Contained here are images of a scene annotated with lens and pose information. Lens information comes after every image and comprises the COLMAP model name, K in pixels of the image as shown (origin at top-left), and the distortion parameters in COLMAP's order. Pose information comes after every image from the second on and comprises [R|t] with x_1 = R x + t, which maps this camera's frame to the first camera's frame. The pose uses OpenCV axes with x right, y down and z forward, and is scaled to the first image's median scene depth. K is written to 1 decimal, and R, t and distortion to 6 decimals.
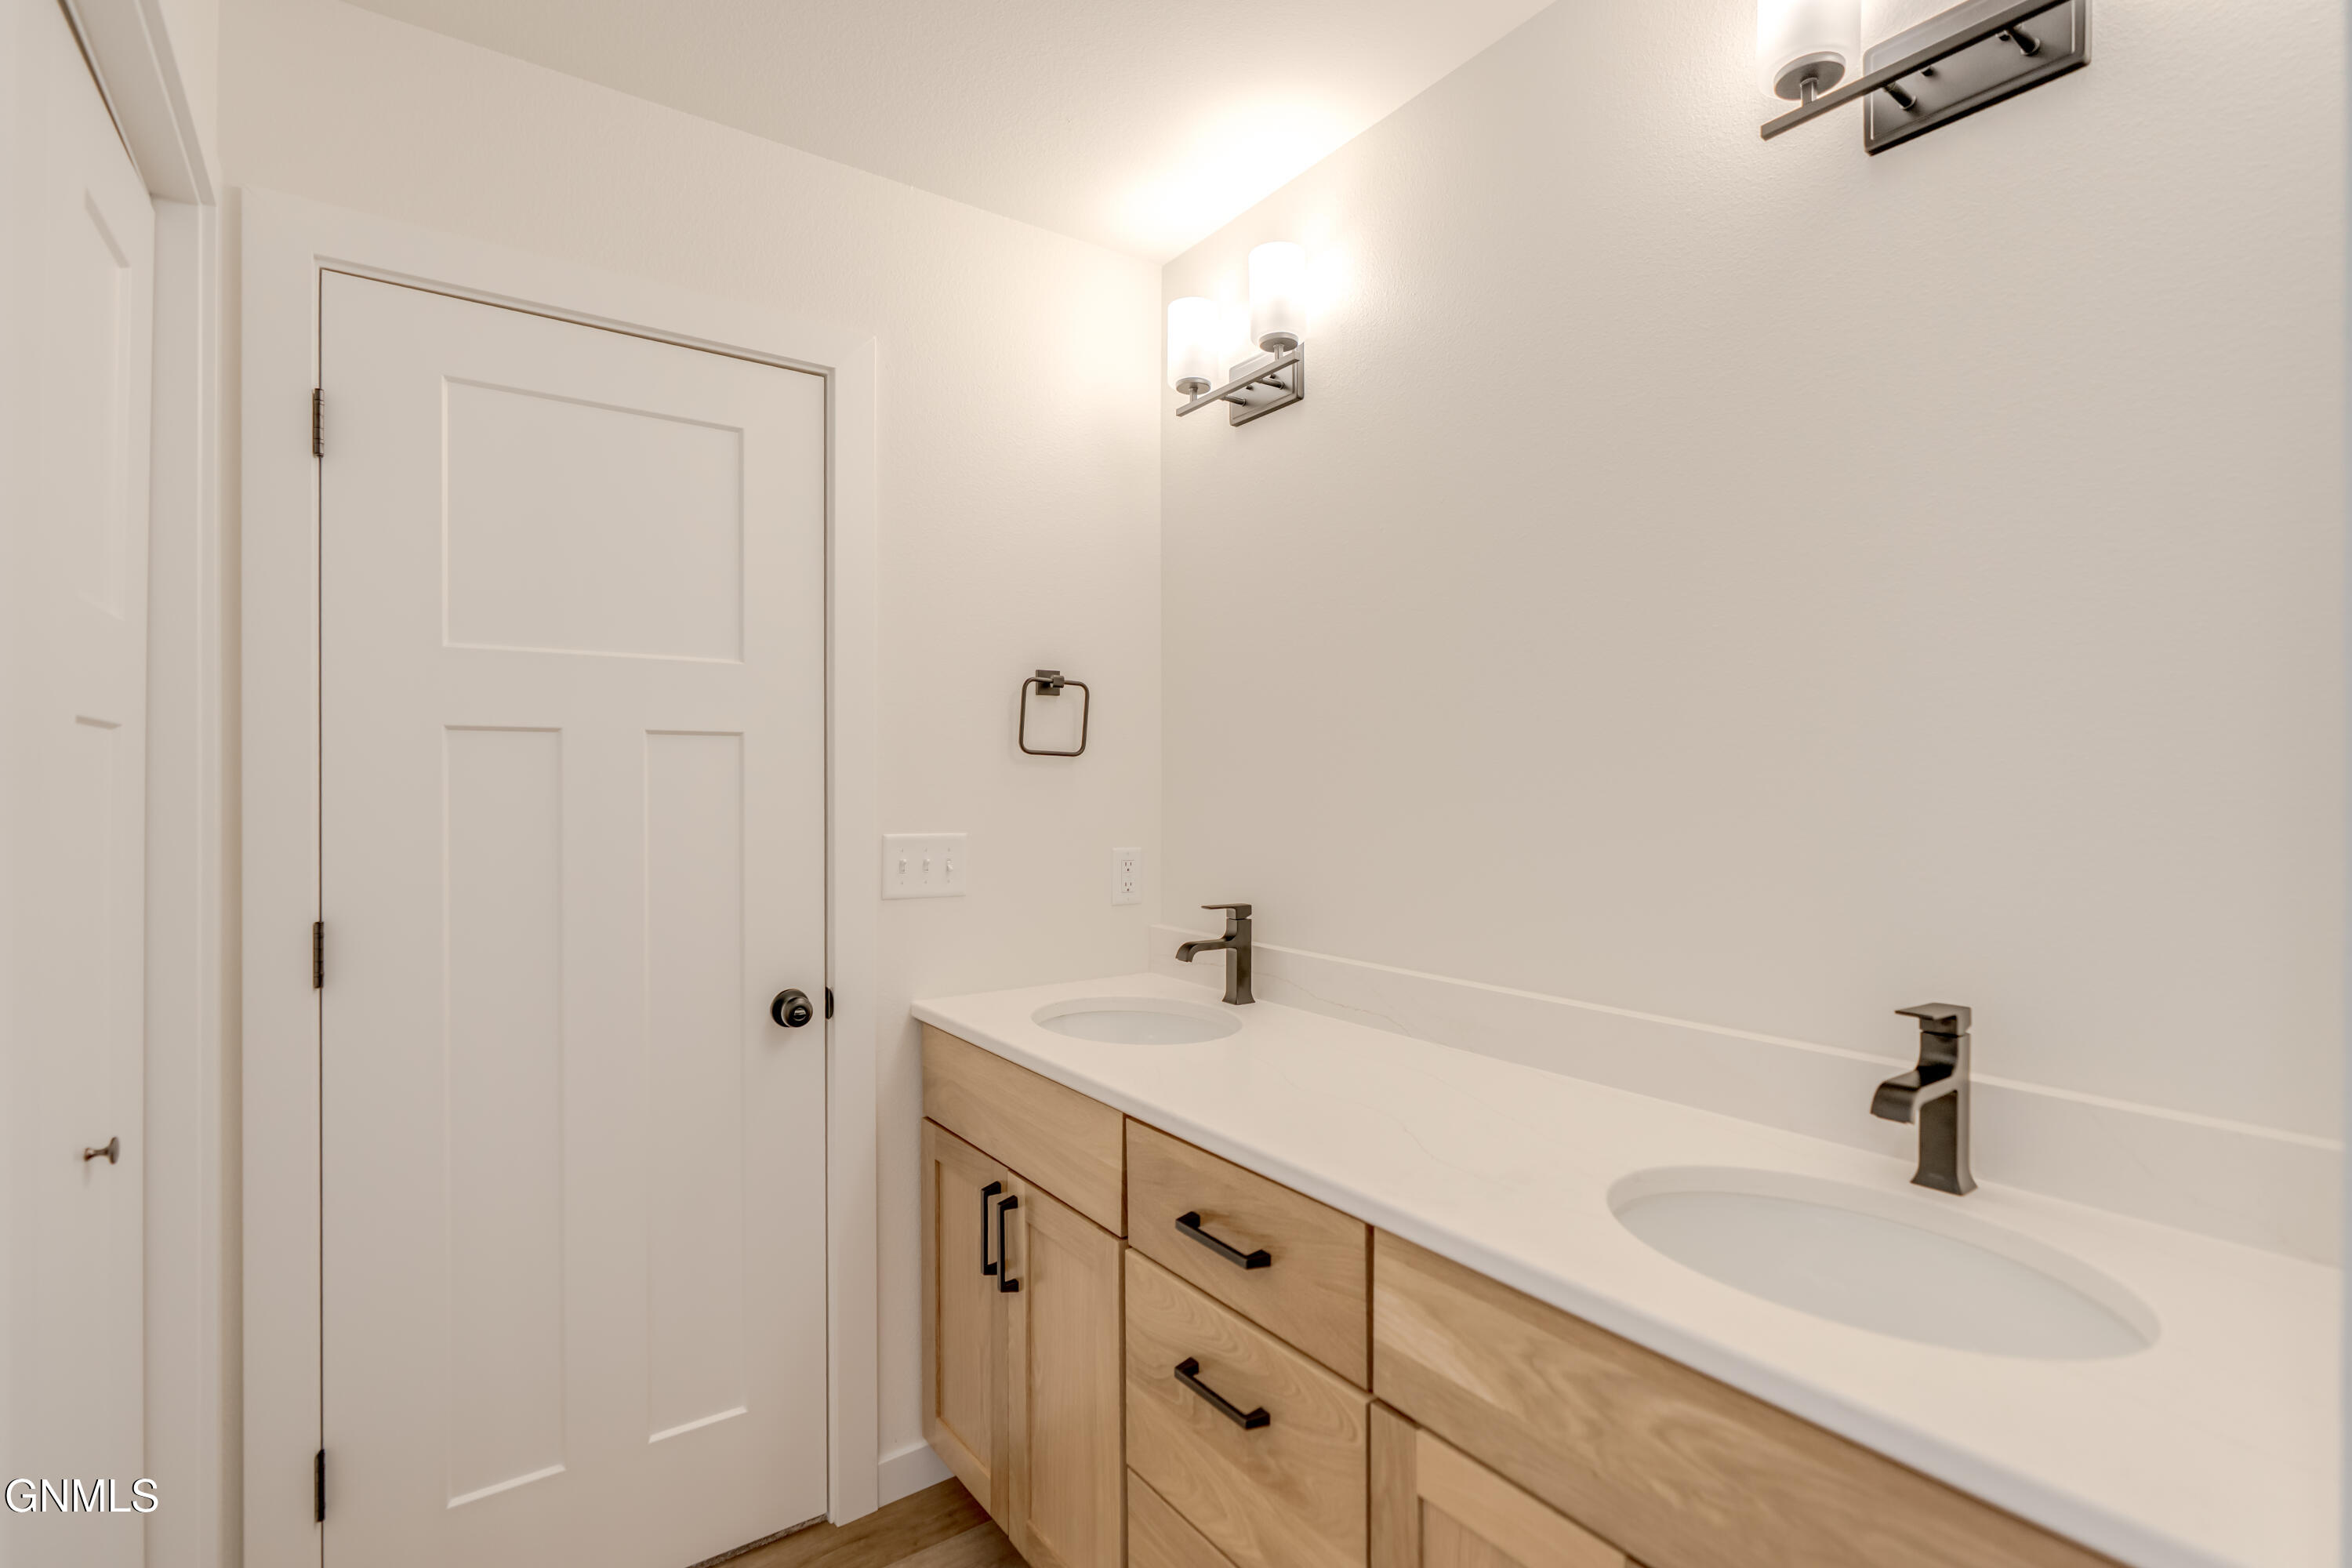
lens RADIAL K [[1099.7, 0, 1174.3], [0, 1099.7, 794.3], [0, 0, 1]] dist [-0.011533, 0.006592]
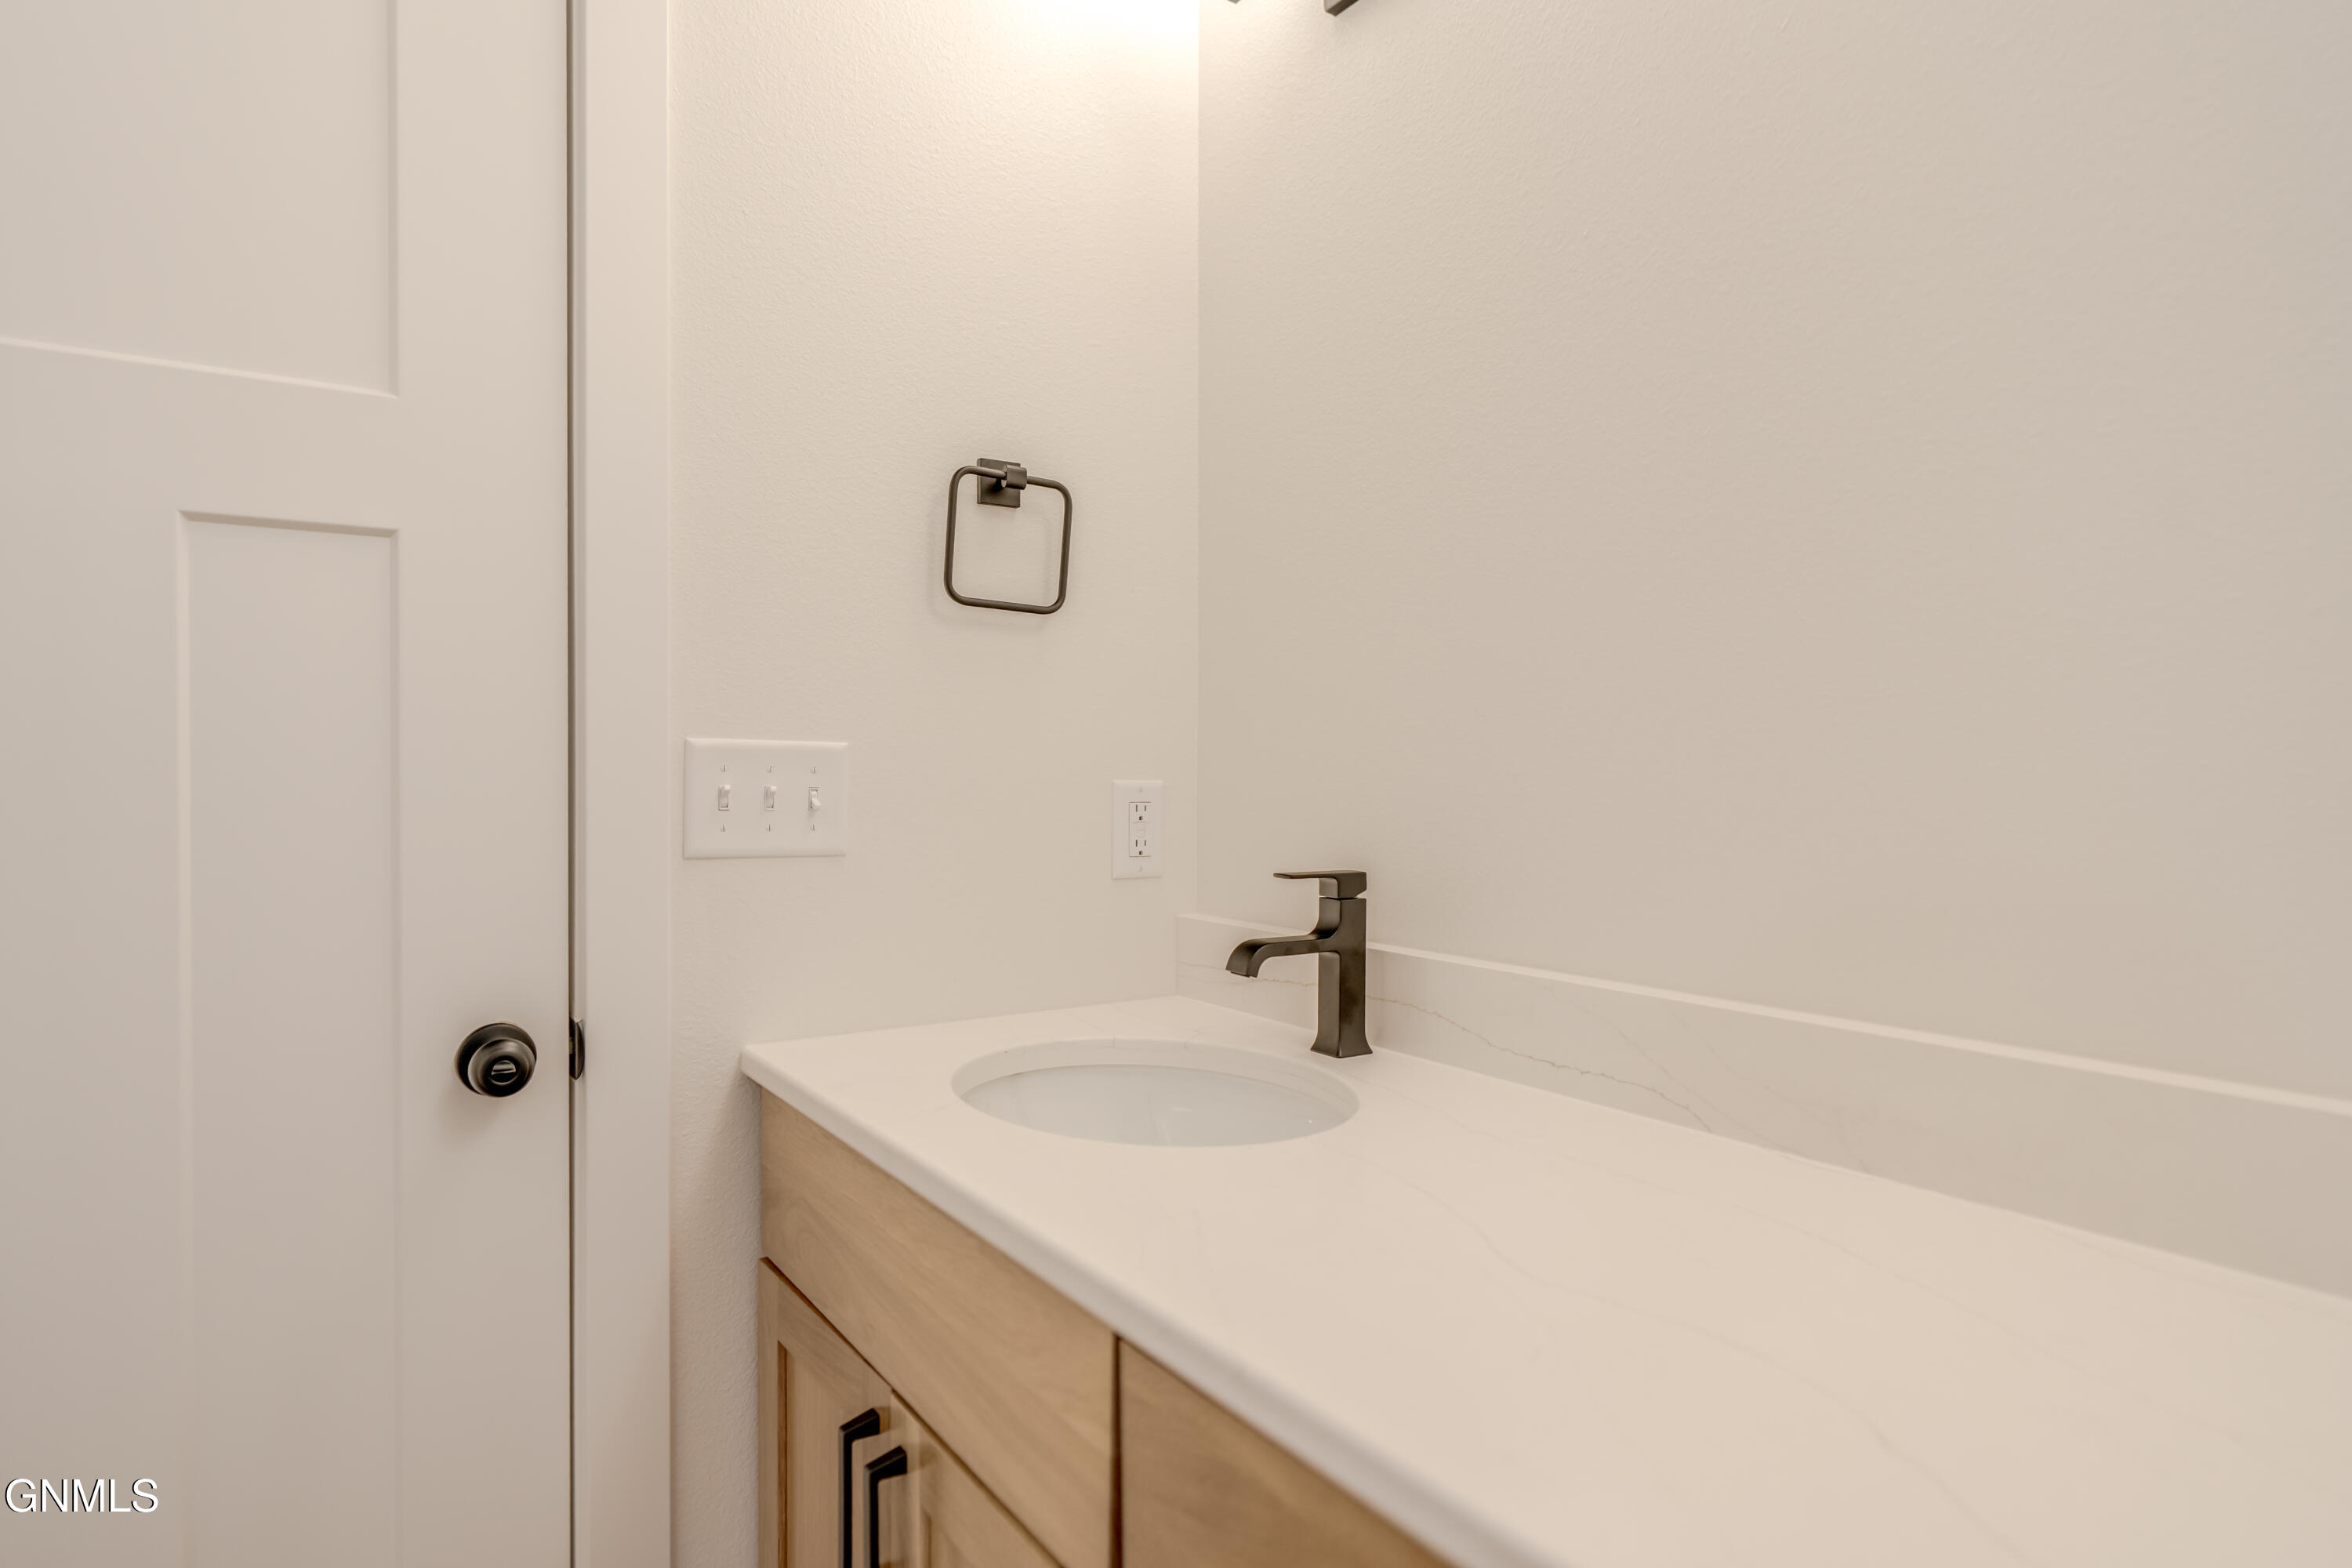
lens RADIAL K [[1282.1, 0, 1171.2], [0, 1282.1, 786.0], [0, 0, 1]] dist [0.000127, 0.000219]
pose [[0.999603, 0.002611, -0.028048, -0.008018], [-0.002609, 0.999997, 0.000107, 0.060173], [0.028048, -0.000034, 0.999607, 0.379129]]
